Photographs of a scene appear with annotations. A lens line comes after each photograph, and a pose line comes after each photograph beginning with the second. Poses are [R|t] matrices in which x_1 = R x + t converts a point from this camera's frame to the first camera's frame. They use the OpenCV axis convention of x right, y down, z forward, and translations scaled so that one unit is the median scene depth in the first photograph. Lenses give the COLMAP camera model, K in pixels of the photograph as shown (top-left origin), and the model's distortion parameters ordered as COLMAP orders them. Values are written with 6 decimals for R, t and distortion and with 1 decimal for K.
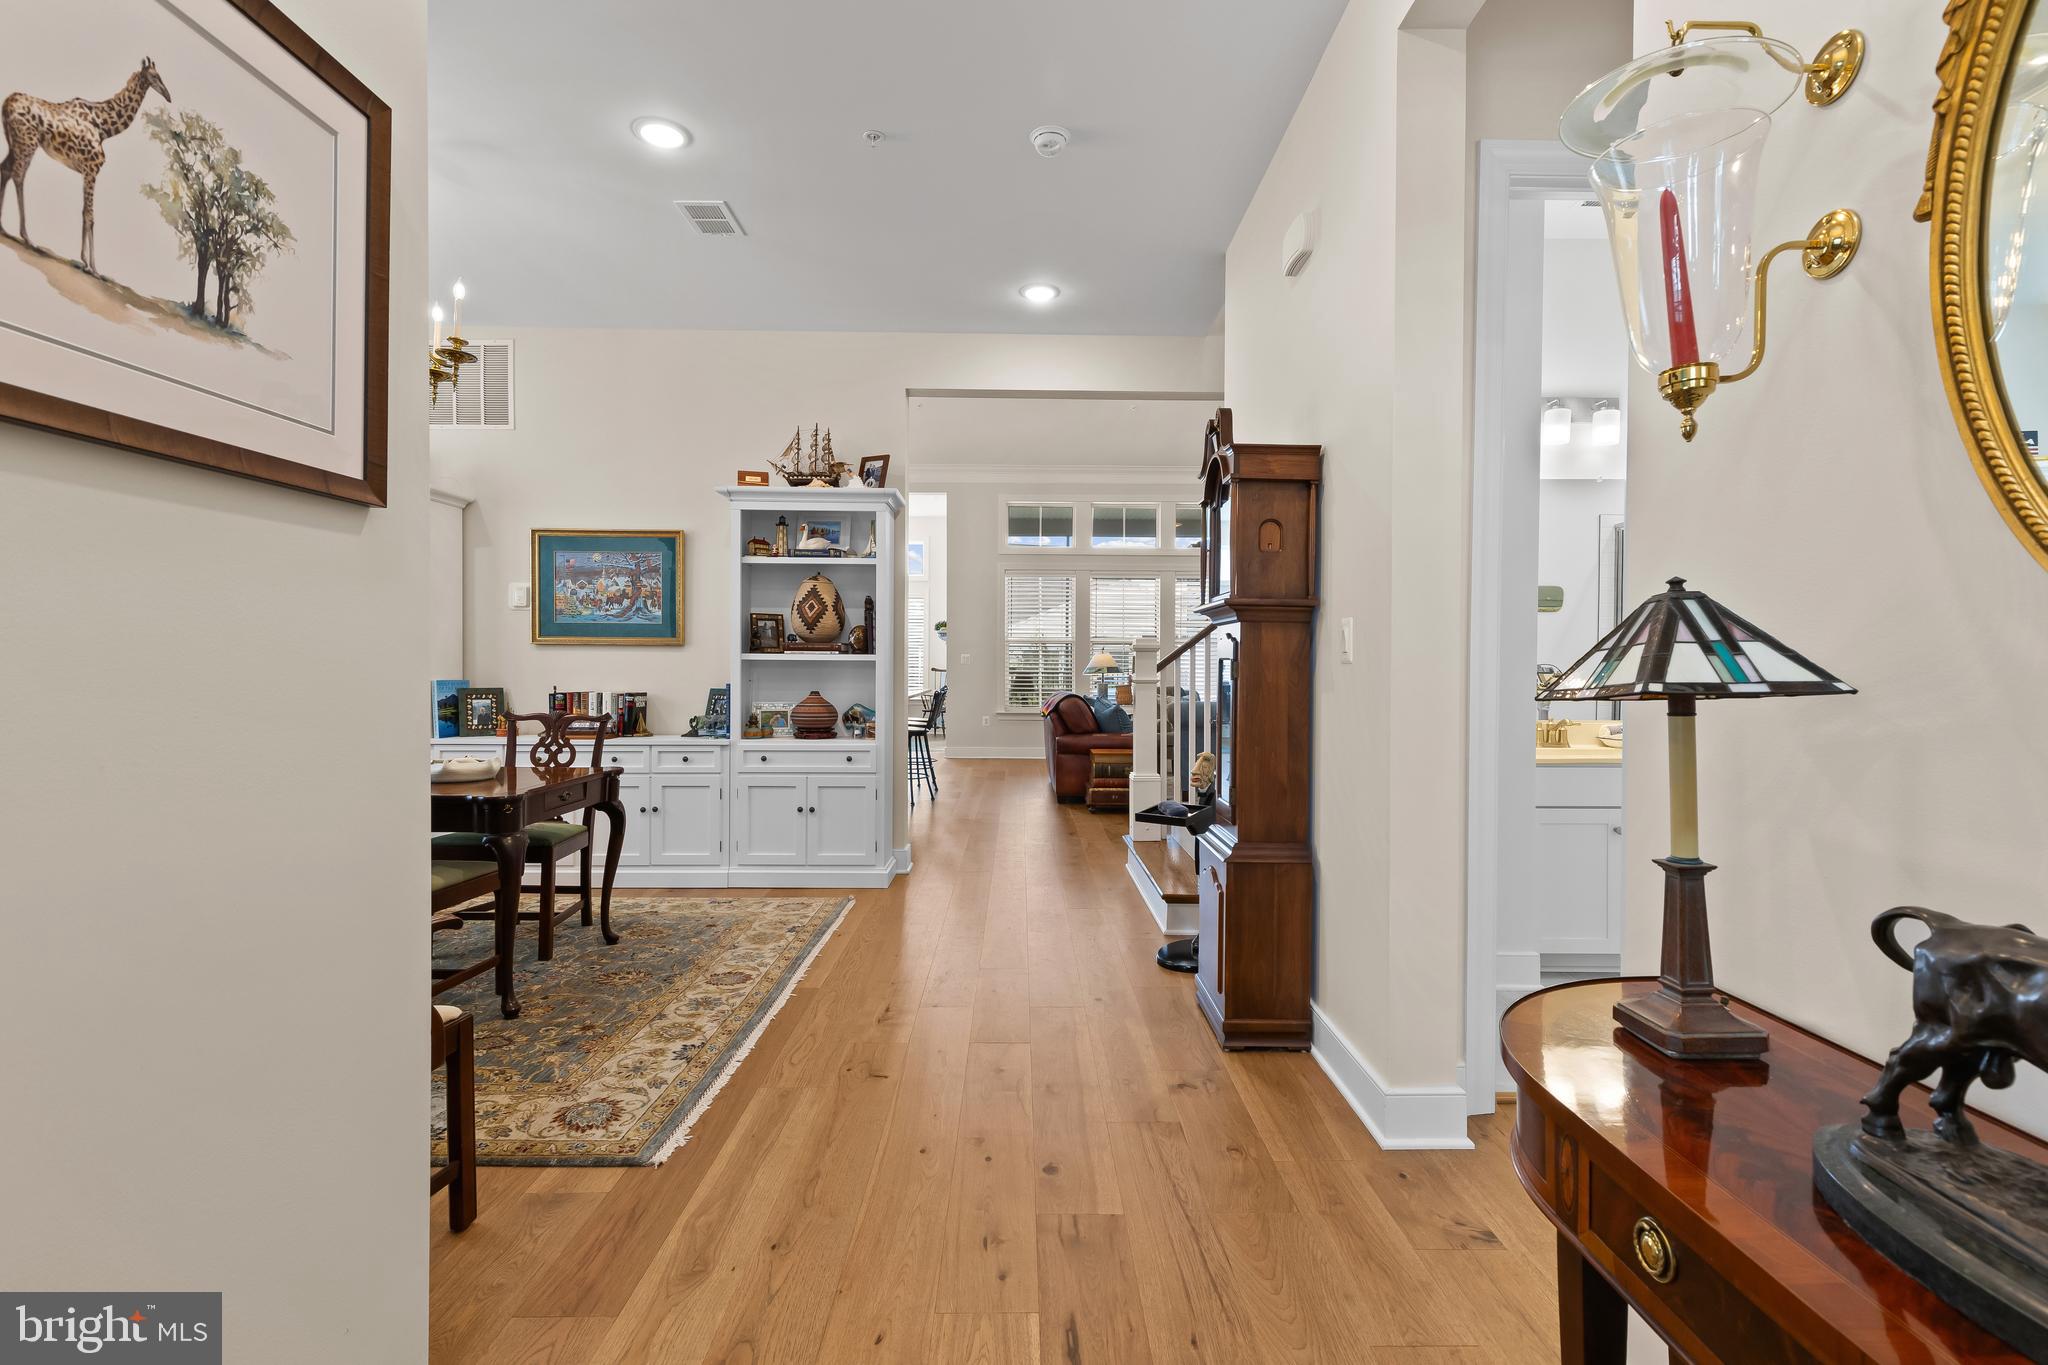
lens RADIAL K [[929.2, 0, 1023.4], [0, 929.2, 663.5], [0, 0, 1]] dist [0.005001, -0.001327]
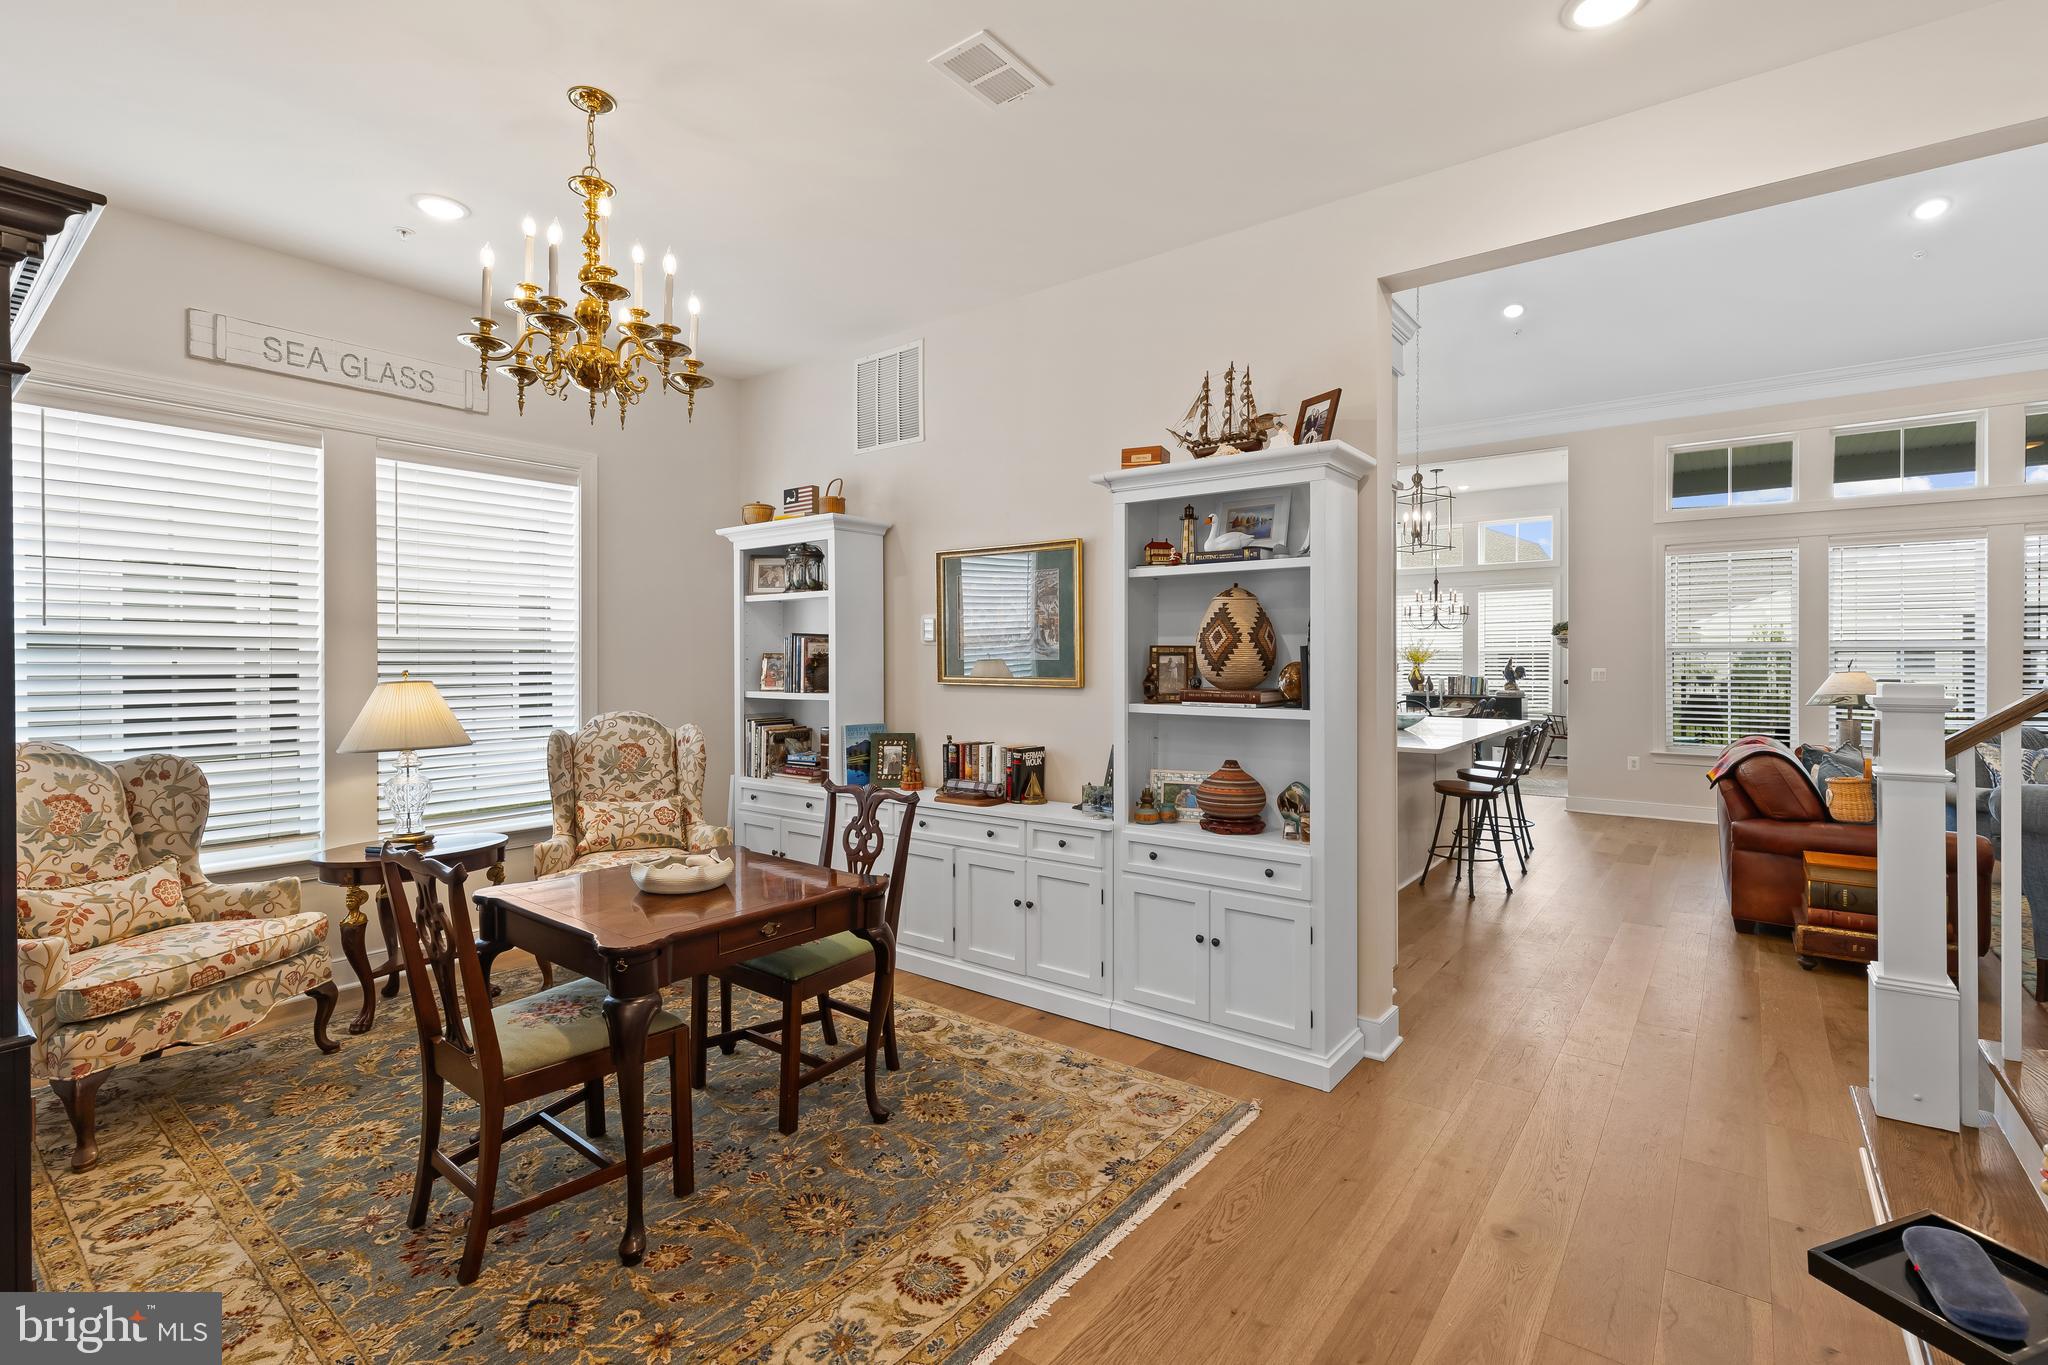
lens RADIAL K [[929.2, 0, 1023.4], [0, 929.2, 663.5], [0, 0, 1]] dist [0.005001, -0.001327]
pose [[0.787372, -0.004562, -0.616461, 0.072861], [0.007555, 0.999969, 0.002250, -0.043328], [0.616432, -0.006429, 0.787382, 0.379339]]
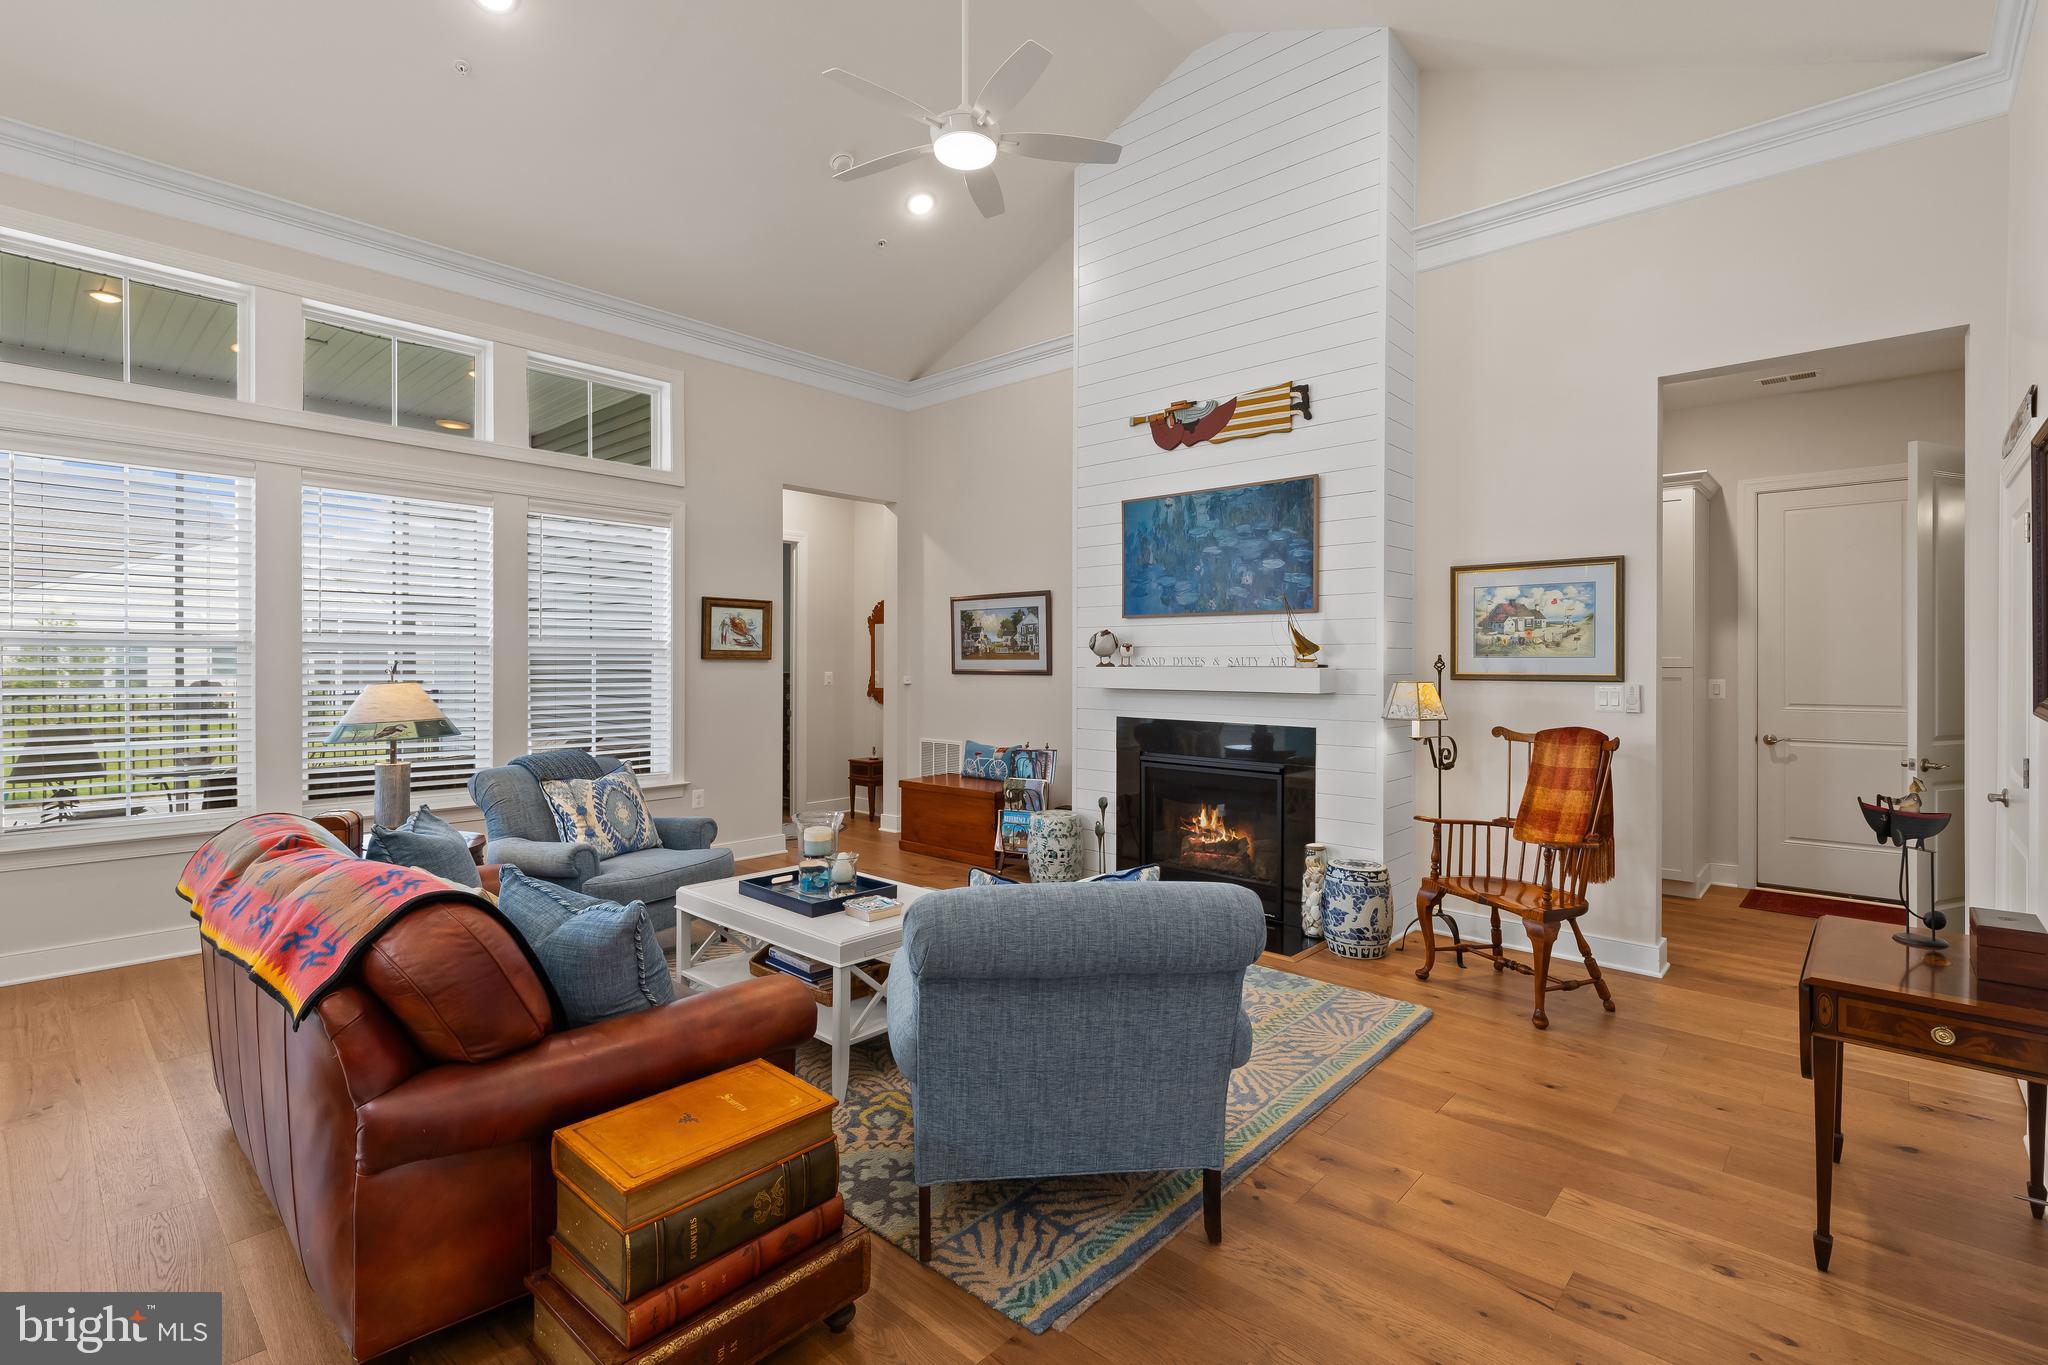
lens RADIAL K [[929.2, 0, 1023.4], [0, 929.2, 663.5], [0, 0, 1]] dist [0.005001, -0.001327]
pose [[0.679348, -0.005693, 0.733794, -0.026124], [0.001506, 0.999979, 0.006364, -0.037072], [-0.733815, -0.003218, 0.679342, 1.161816]]
